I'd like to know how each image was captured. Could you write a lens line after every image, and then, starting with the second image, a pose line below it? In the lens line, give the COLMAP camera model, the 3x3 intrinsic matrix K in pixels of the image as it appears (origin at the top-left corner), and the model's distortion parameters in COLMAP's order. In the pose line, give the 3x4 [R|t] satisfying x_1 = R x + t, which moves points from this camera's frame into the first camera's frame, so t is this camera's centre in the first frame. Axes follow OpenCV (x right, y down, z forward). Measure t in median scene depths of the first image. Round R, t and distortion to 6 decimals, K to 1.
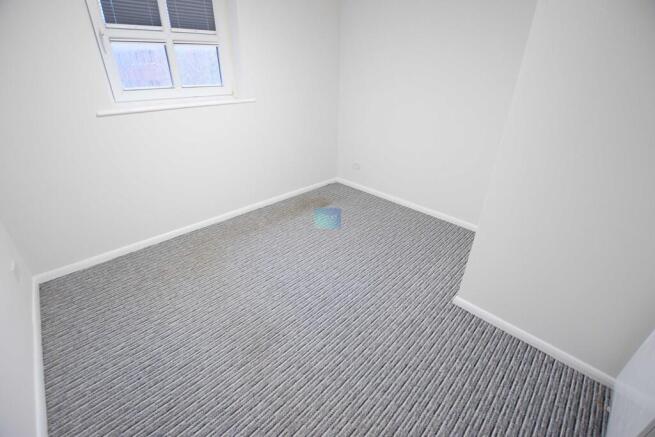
lens RADIAL K [[289.5, 0, 328.0], [0, 289.5, 219.7], [0, 0, 1]] dist [-0.027022, 0.000026]
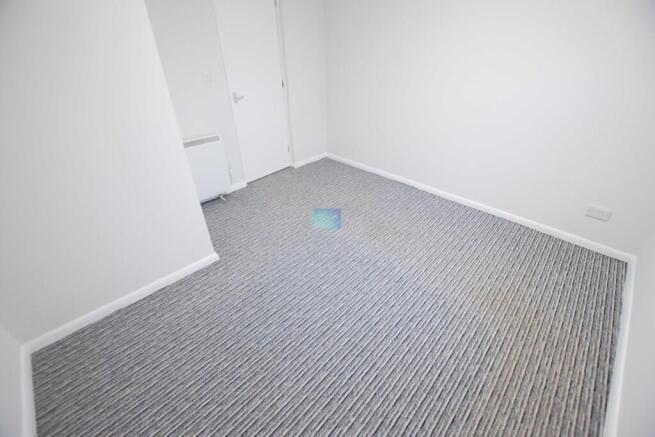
lens RADIAL K [[289.5, 0, 328.0], [0, 289.5, 219.1], [0, 0, 1]] dist [-0.027022, 0.000026]
pose [[-0.999680, 0.017918, -0.017873, 0.032393], [-0.006451, 0.502480, 0.864565, -0.686140], [0.024472, 0.864403, -0.502203, 1.329558]]
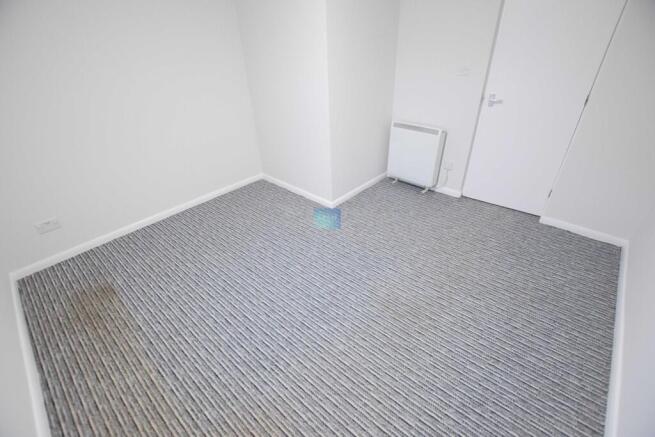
lens RADIAL K [[289.5, 0, 328.6], [0, 289.5, 219.7], [0, 0, 1]] dist [-0.027022, 0.000026]
pose [[-0.068999, -0.540609, 0.838440, -0.715145], [0.492911, 0.712216, 0.499786, -0.354135], [-0.867339, 0.447761, 0.217330, 0.684352]]
